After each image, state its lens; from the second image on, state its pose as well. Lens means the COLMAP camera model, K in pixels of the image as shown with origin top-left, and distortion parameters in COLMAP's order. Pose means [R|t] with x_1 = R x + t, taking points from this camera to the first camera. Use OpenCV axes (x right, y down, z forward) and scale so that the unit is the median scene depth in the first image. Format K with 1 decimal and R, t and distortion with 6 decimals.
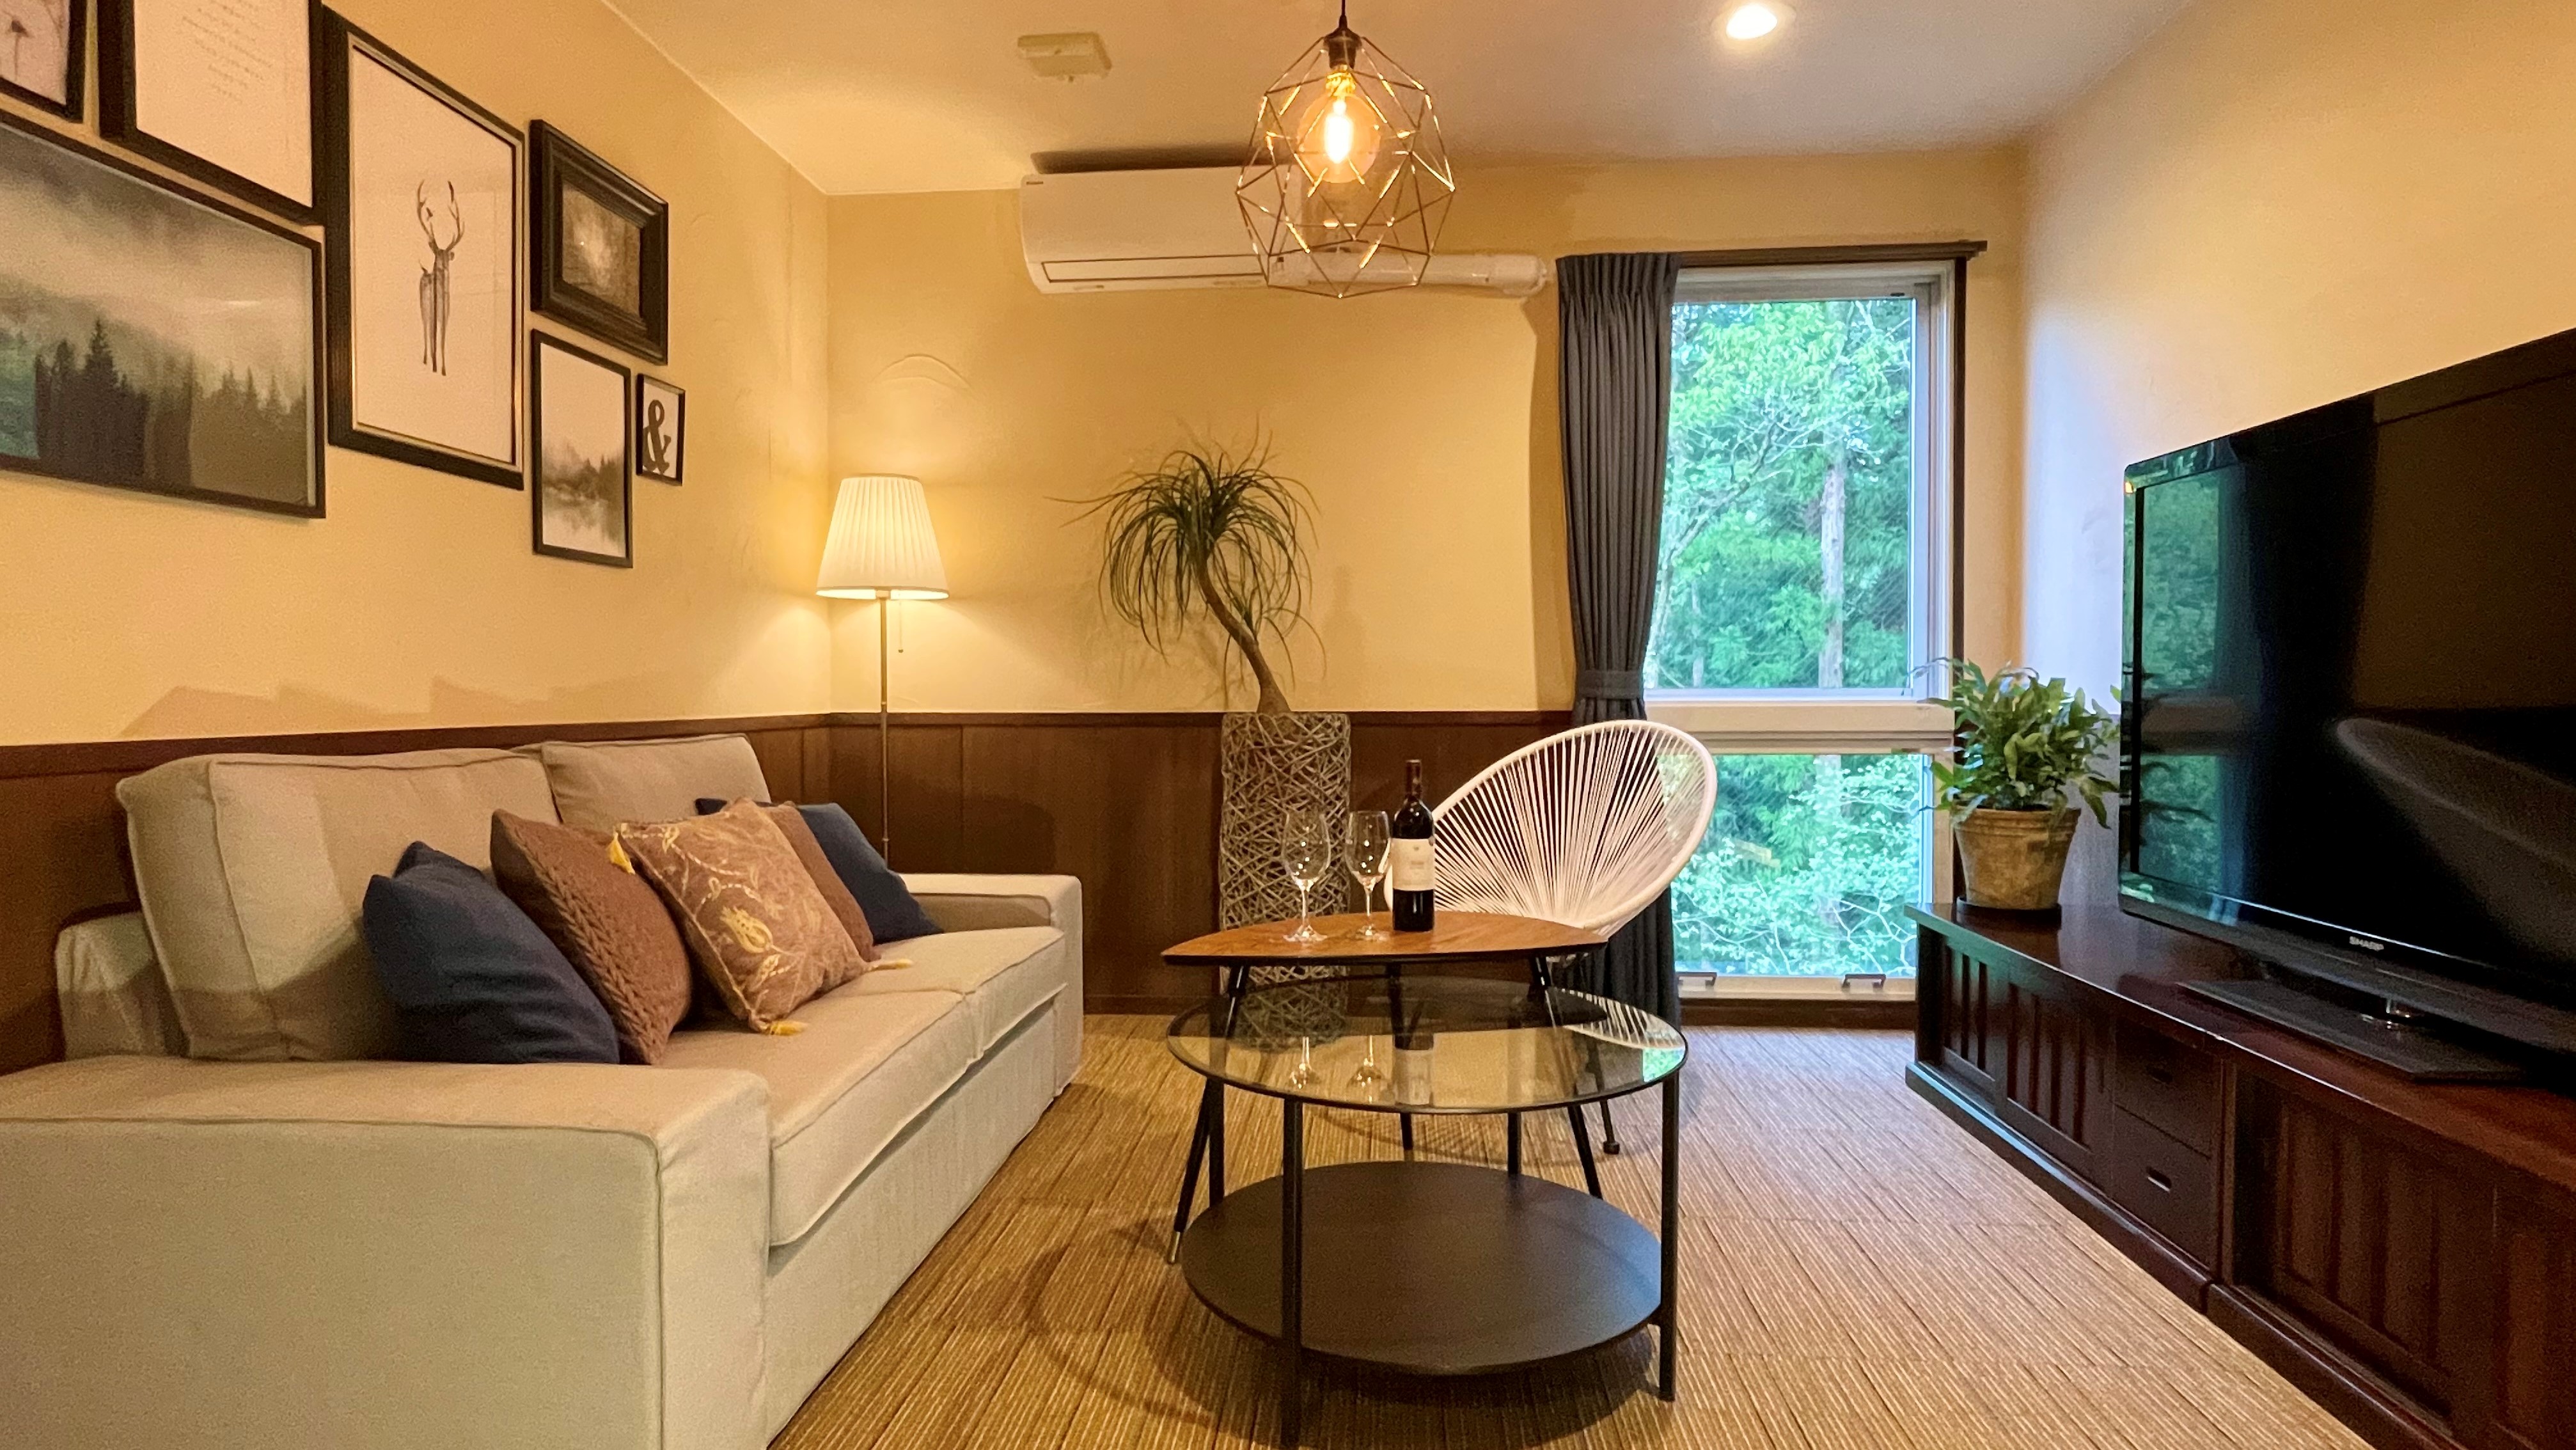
lens RADIAL K [[1348.3, 0, 1288.0], [0, 1348.3, 725.0], [0, 0, 1]] dist [0.002199, 0.000386]
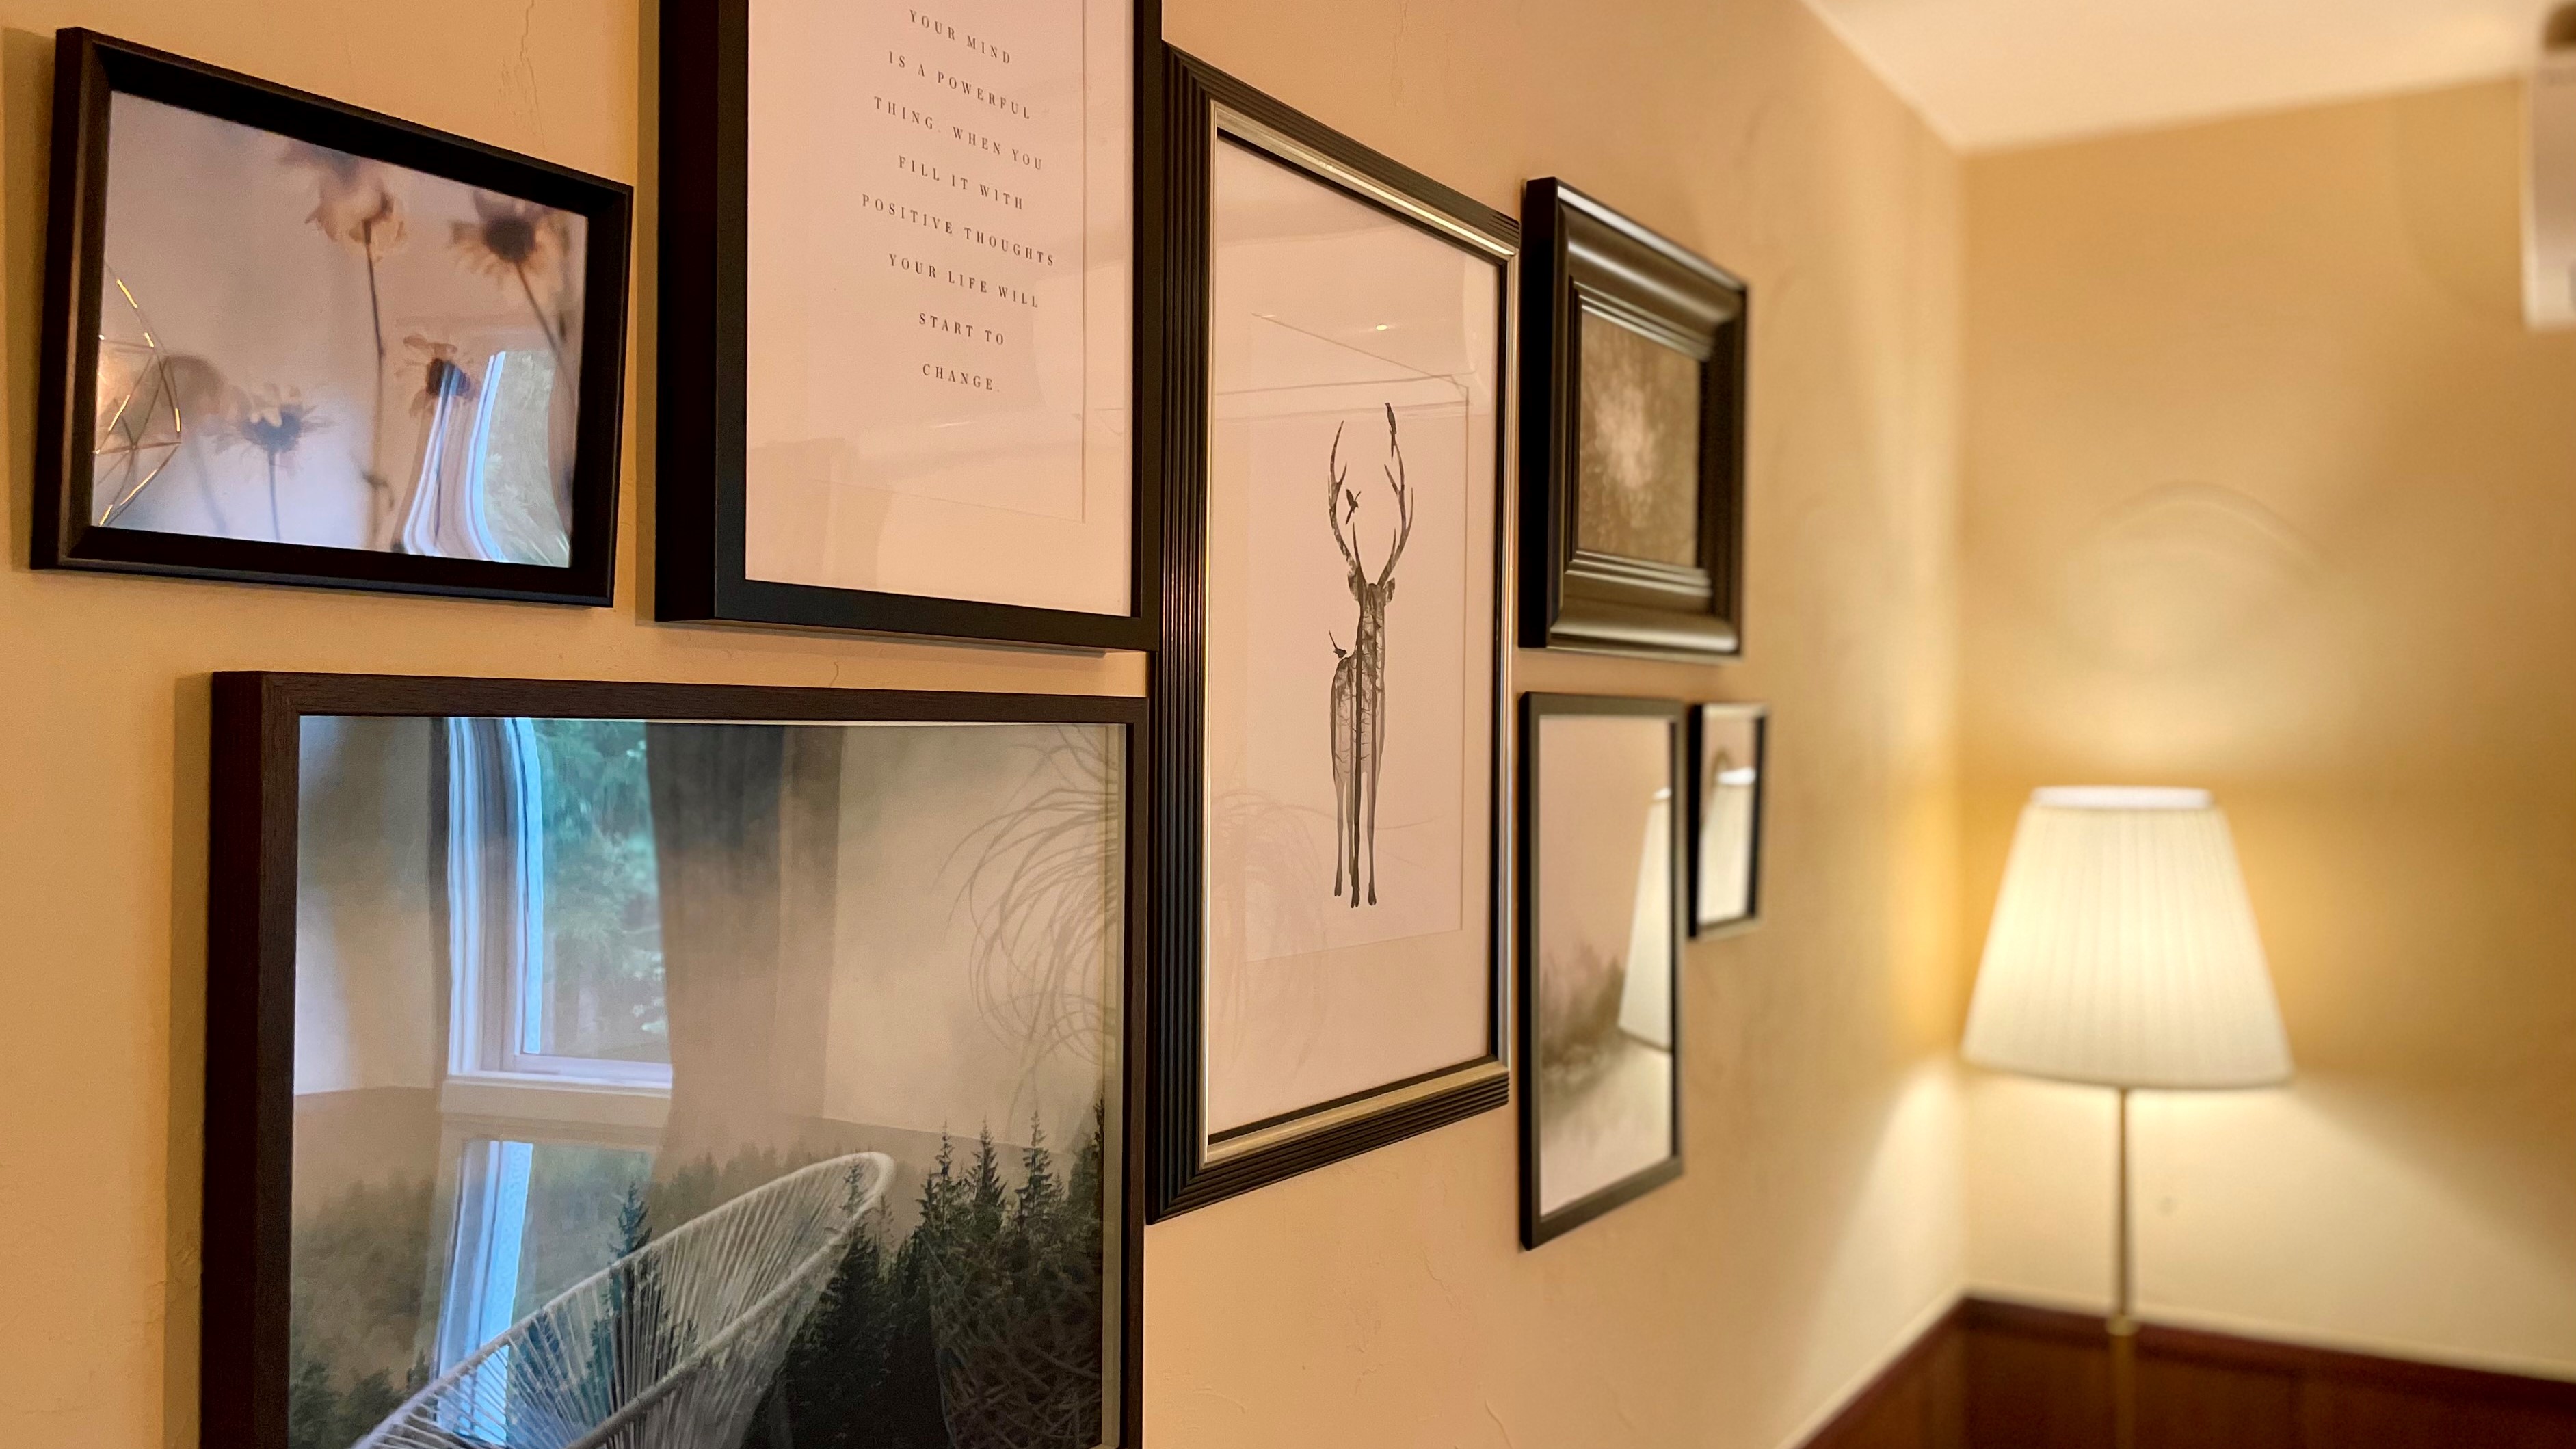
lens RADIAL K [[2058.9, 0, 1288.0], [0, 2058.9, 724.5], [0, 0, 1]] dist [0.034942, 0.000007]
pose [[0.885494, 0.008559, -0.464572, -0.343663], [-0.022456, 0.999450, -0.024387, -0.276354], [0.464108, 0.032027, 0.885199, 0.424726]]
